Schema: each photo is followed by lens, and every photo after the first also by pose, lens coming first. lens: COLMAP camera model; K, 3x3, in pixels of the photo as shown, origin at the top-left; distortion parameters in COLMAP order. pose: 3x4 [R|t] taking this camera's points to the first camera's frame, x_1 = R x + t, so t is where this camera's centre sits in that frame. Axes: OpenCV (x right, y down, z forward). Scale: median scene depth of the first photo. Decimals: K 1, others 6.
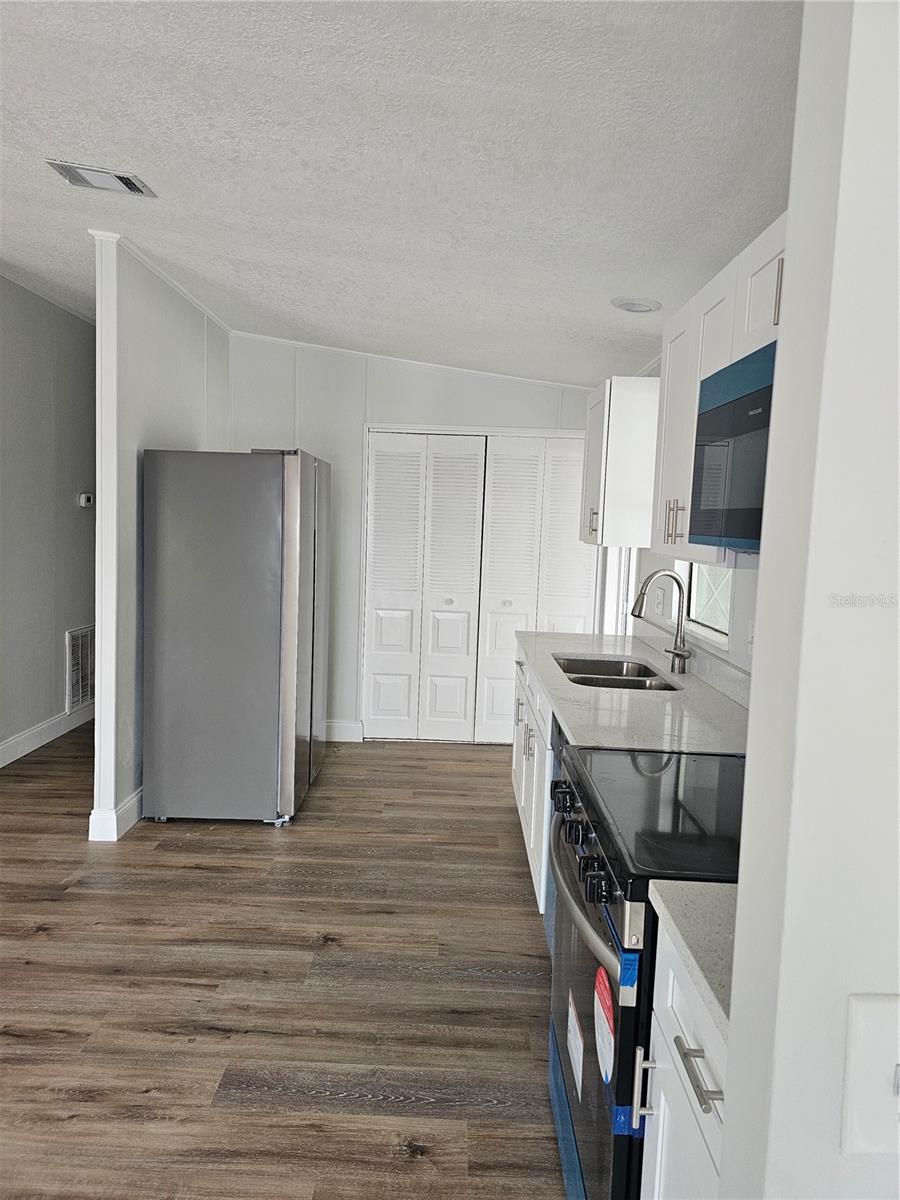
lens RADIAL K [[793.6, 0, 446.3], [0, 793.6, 594.5], [0, 0, 1]] dist [0.079015, -0.063909]
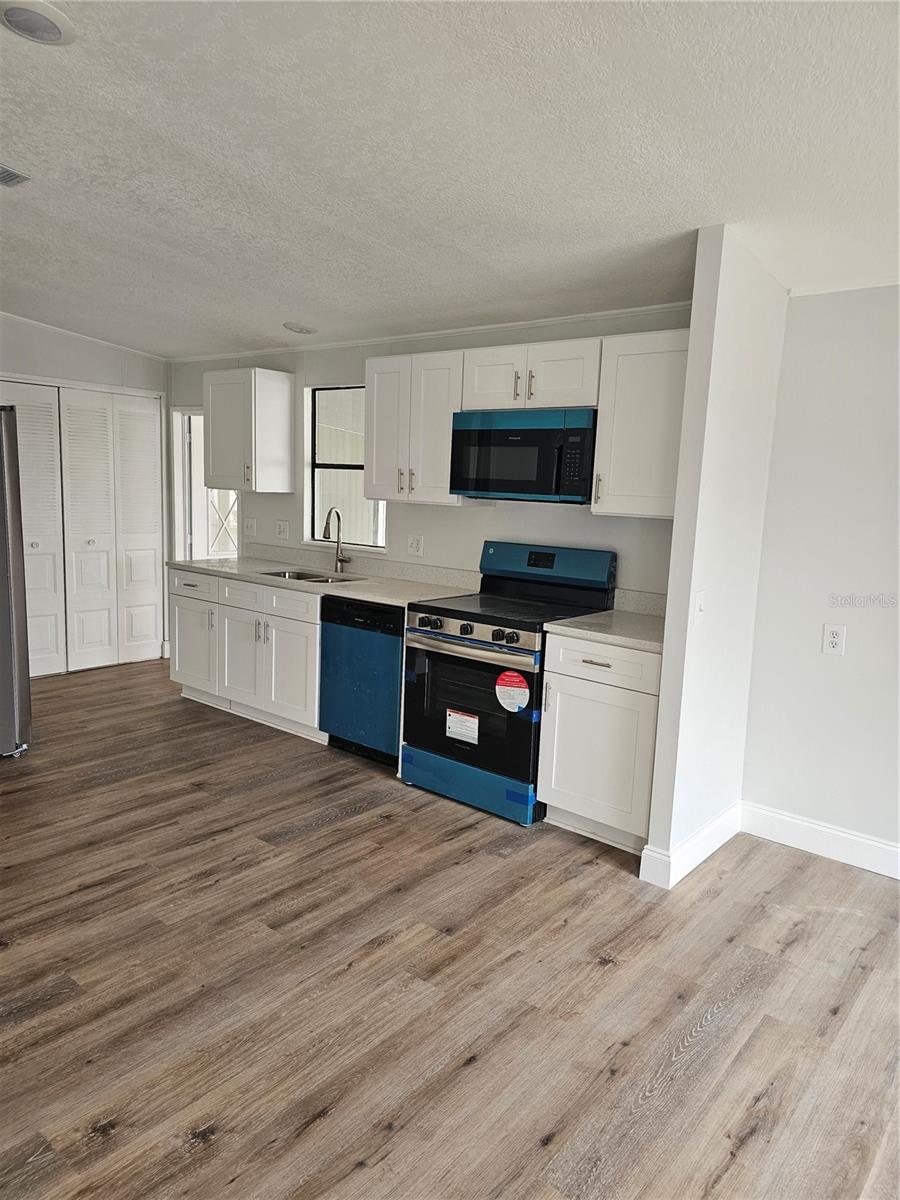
lens RADIAL K [[793.6, 0, 446.3], [0, 793.6, 594.5], [0, 0, 1]] dist [0.079015, -0.063909]
pose [[0.627491, -0.120240, 0.769284, -0.927752], [0.057179, 0.992453, 0.108481, -0.019647], [-0.776521, -0.024084, 0.629630, -0.191771]]
